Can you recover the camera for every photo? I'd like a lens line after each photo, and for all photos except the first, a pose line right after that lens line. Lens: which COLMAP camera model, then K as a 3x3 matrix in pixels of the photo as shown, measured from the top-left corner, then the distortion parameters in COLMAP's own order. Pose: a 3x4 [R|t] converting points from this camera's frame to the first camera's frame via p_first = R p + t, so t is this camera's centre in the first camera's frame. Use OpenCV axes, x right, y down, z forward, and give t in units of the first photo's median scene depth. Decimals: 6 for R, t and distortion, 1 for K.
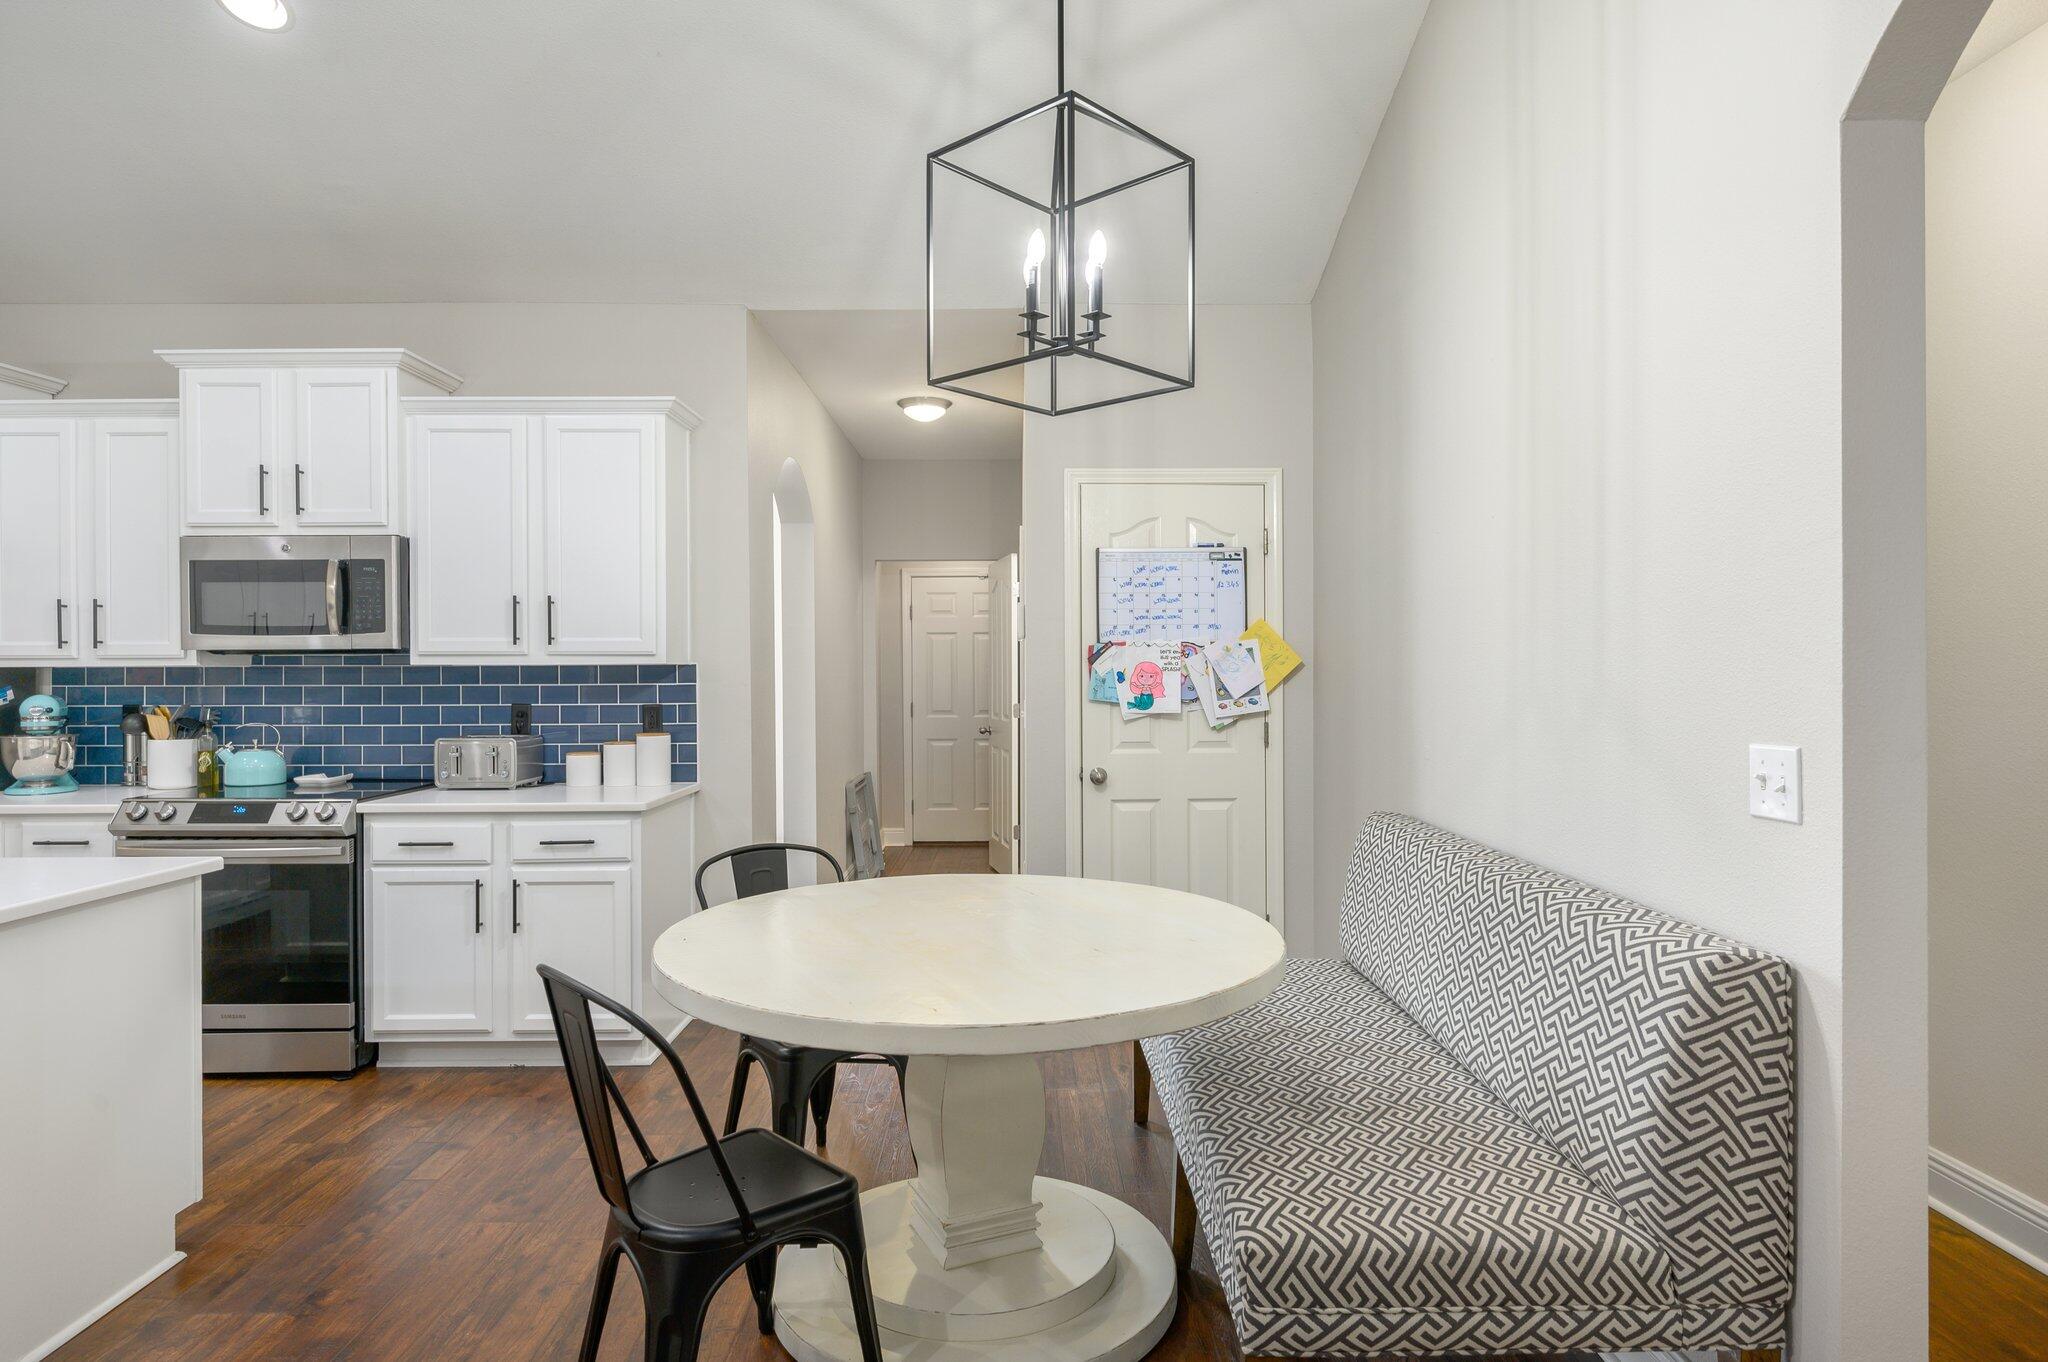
lens RADIAL K [[1121.5, 0, 1024.0], [0, 1121.5, 681.0], [0, 0, 1]] dist [-0.003973, -0.000721]
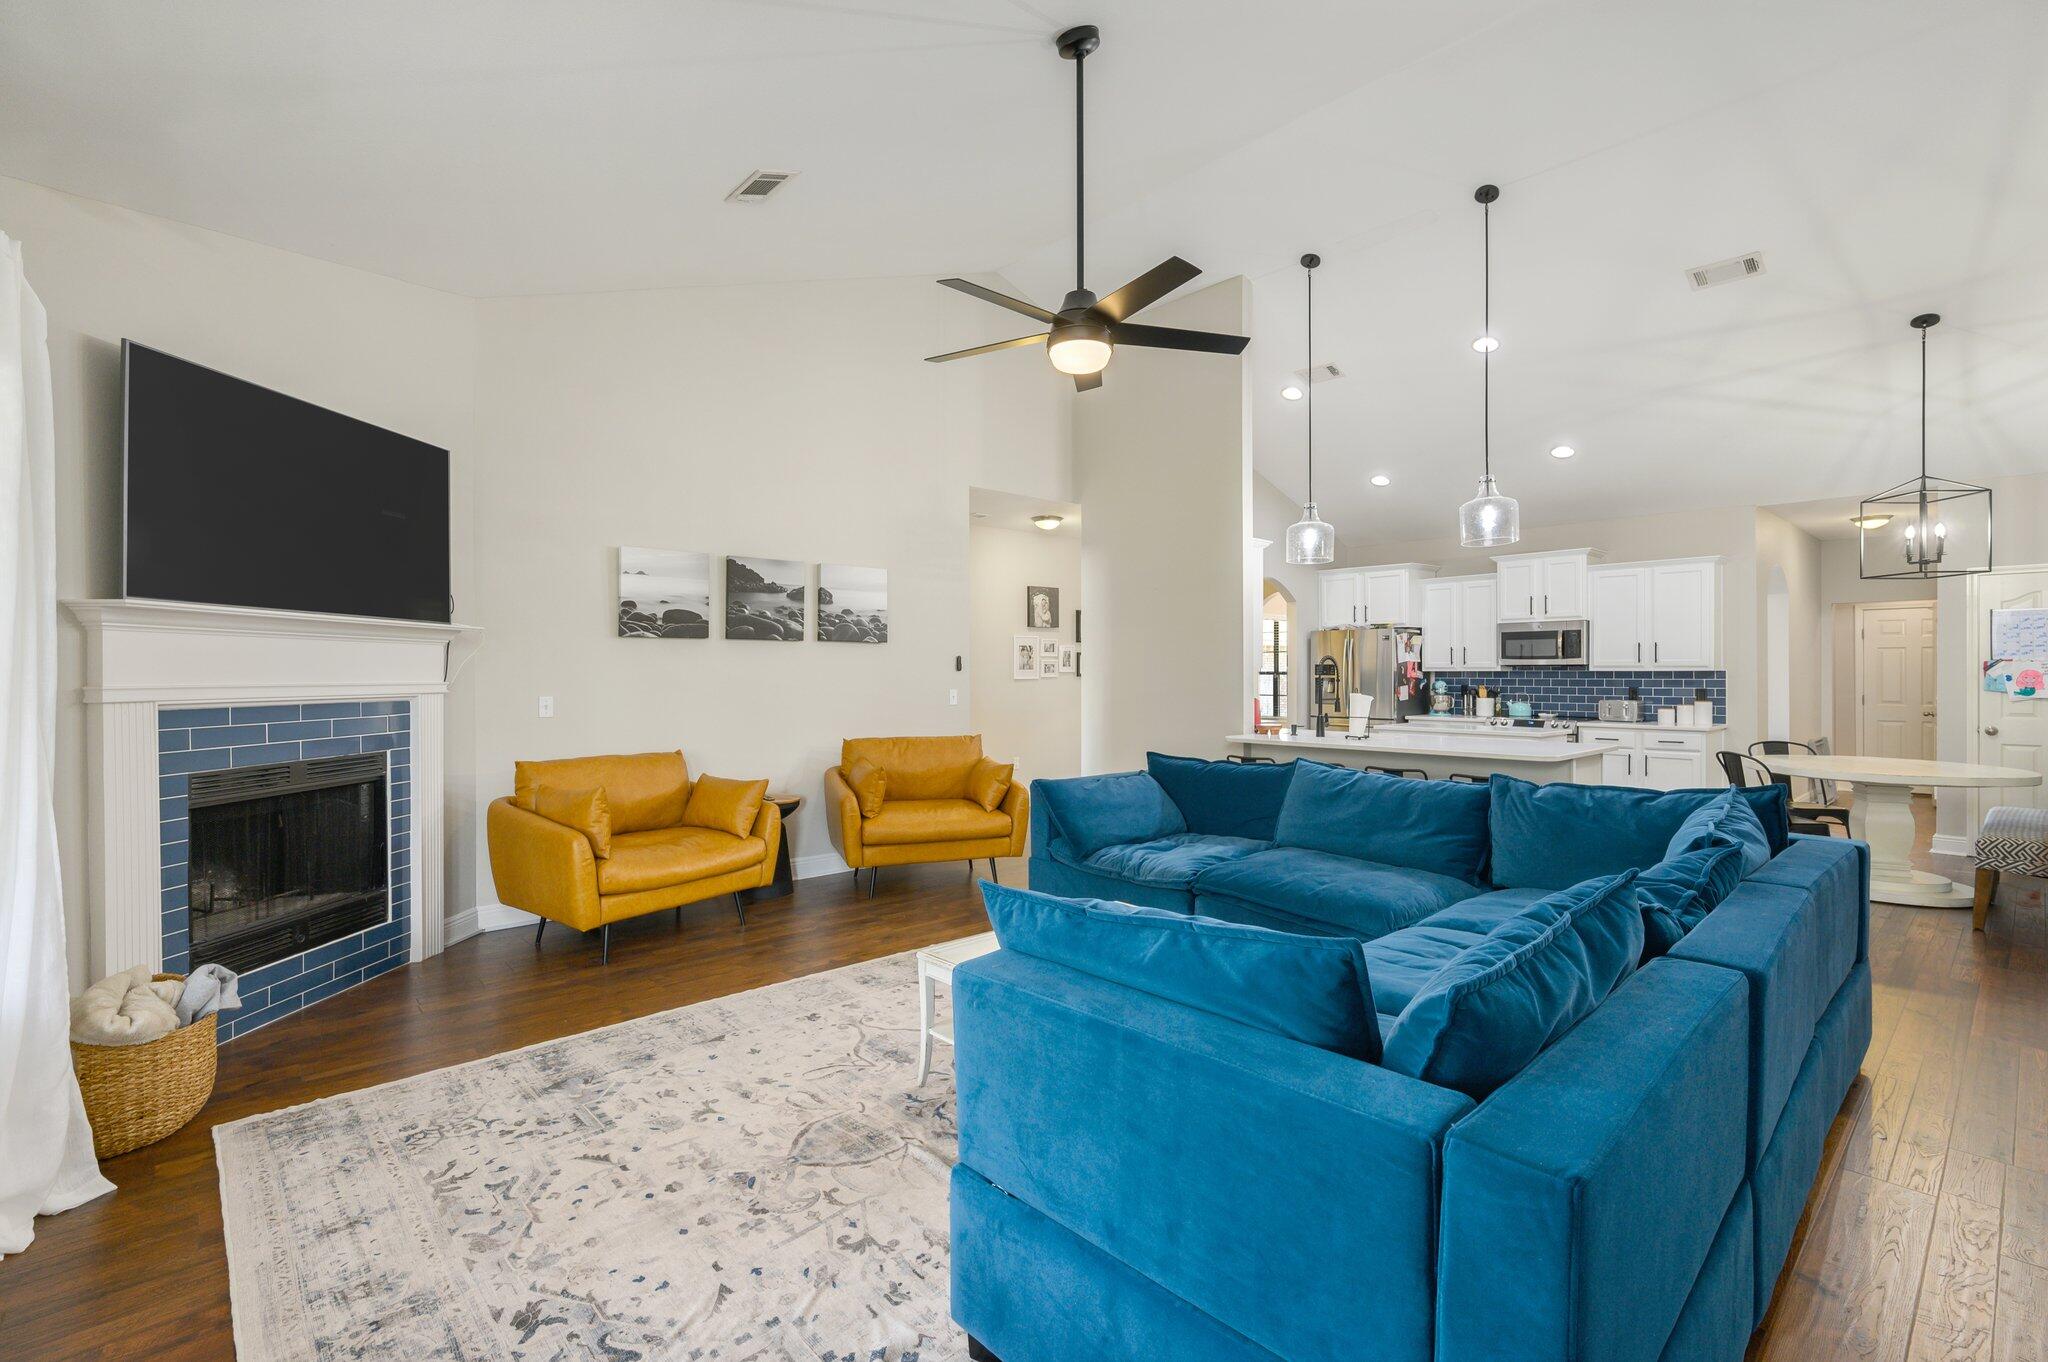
lens RADIAL K [[915.2, 0, 1024.0], [0, 915.2, 681.0], [0, 0, 1]] dist [0.003100, -0.000372]
pose [[0.661607, 0.011195, -0.749767, 0.157809], [-0.008261, 0.999937, 0.007641, 0.003543], [0.749805, 0.001139, 0.661658, -1.329400]]
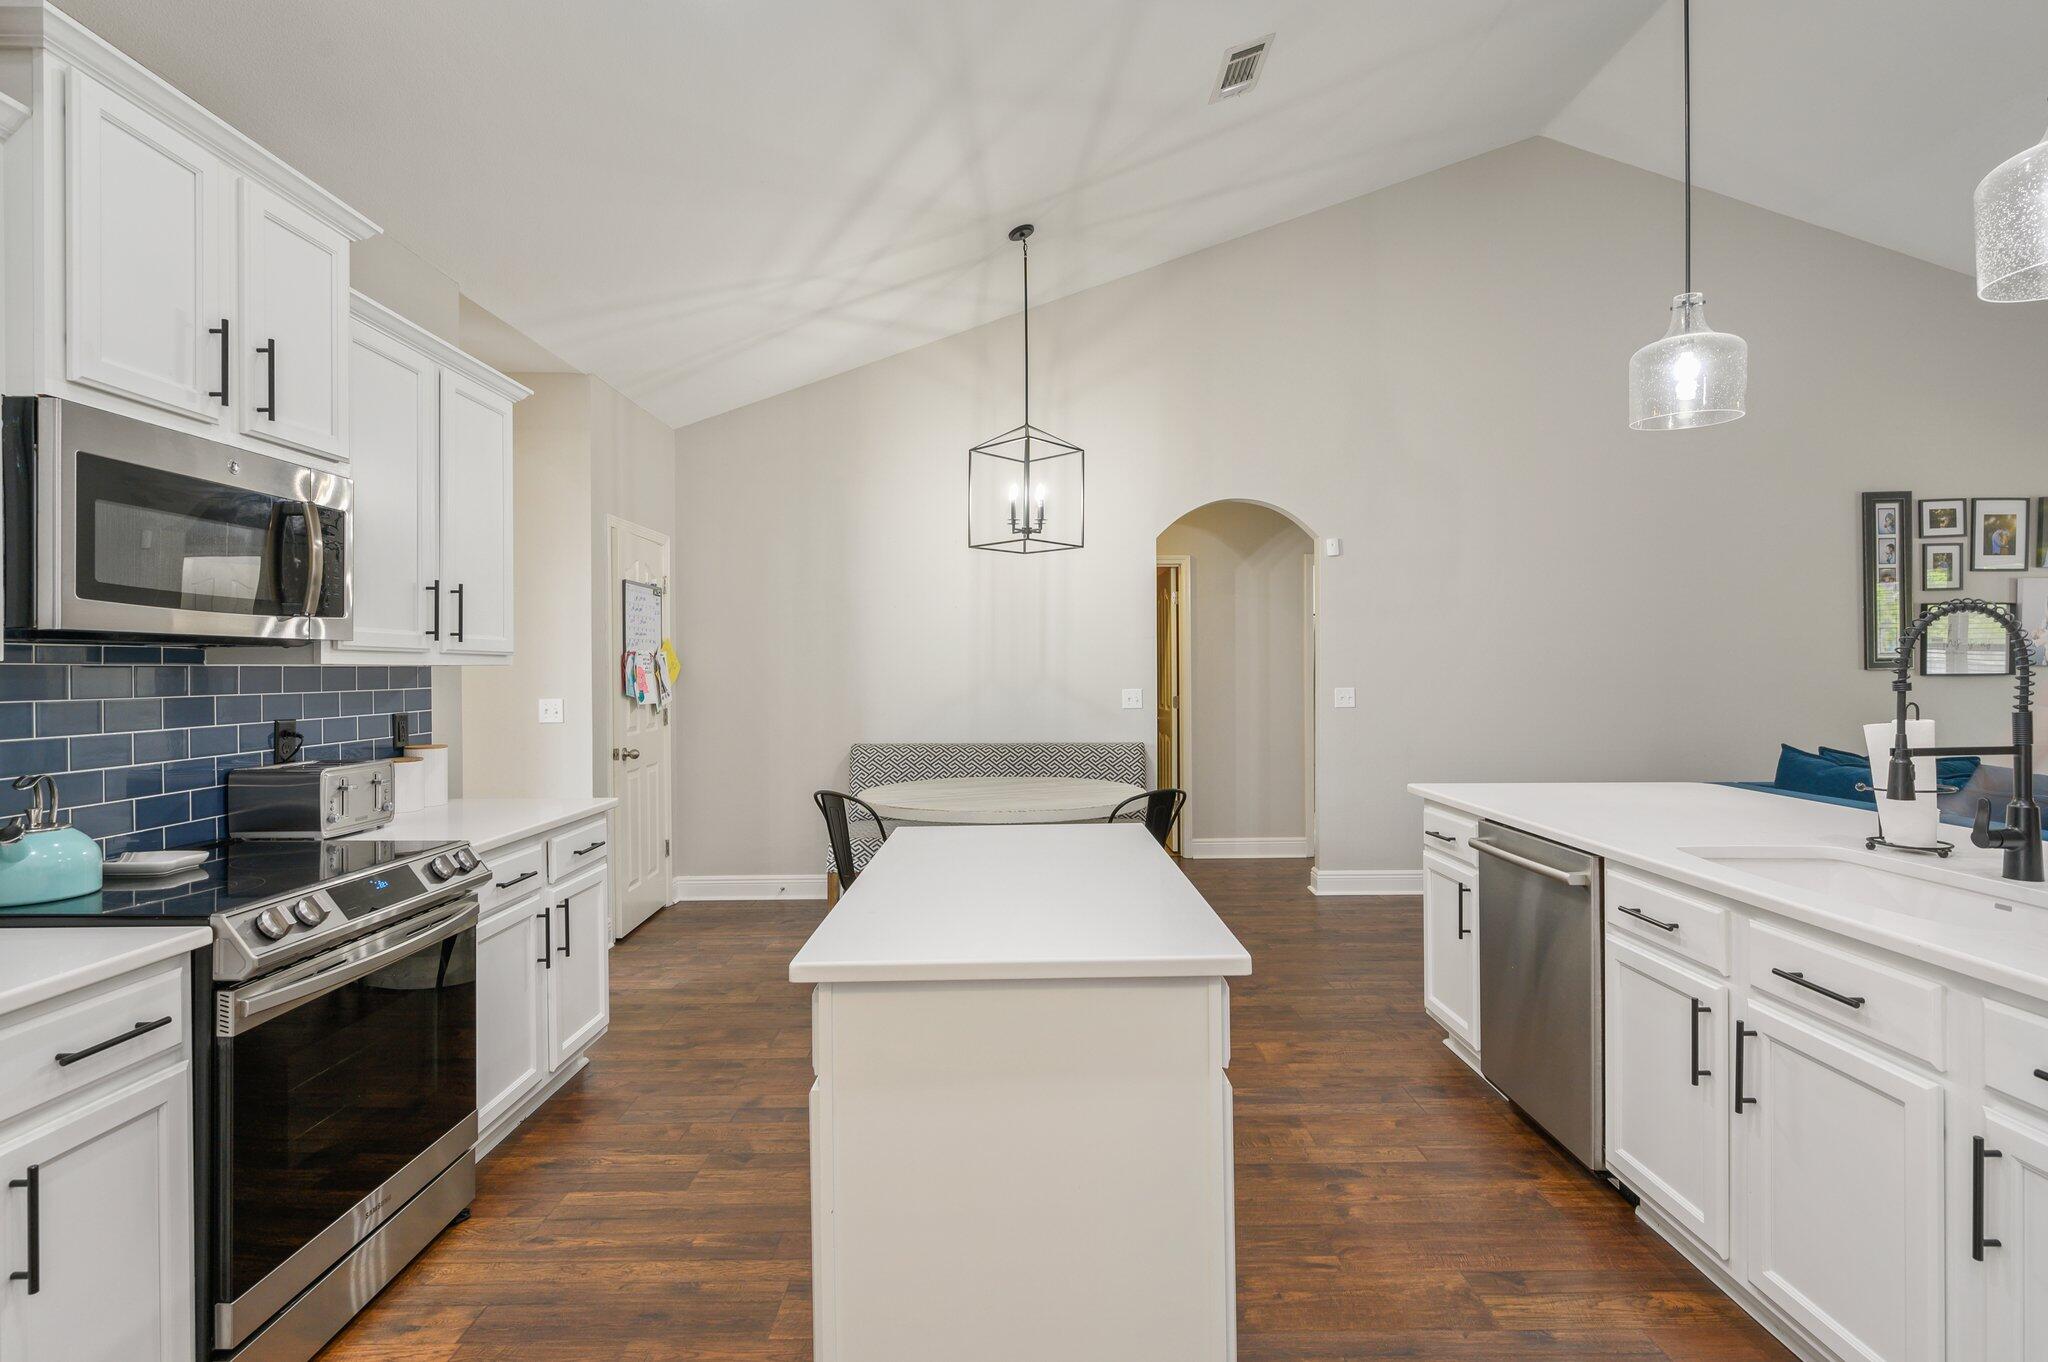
lens RADIAL K [[978.2, 0, 1024.0], [0, 978.2, 681.0], [0, 0, 1]] dist [-0.003178, -0.000401]
pose [[0.005001, -0.007488, 0.999959, -1.156659], [0.015376, 0.999854, 0.007410, -0.002090], [-0.999869, 0.015339, 0.005116, 0.567898]]
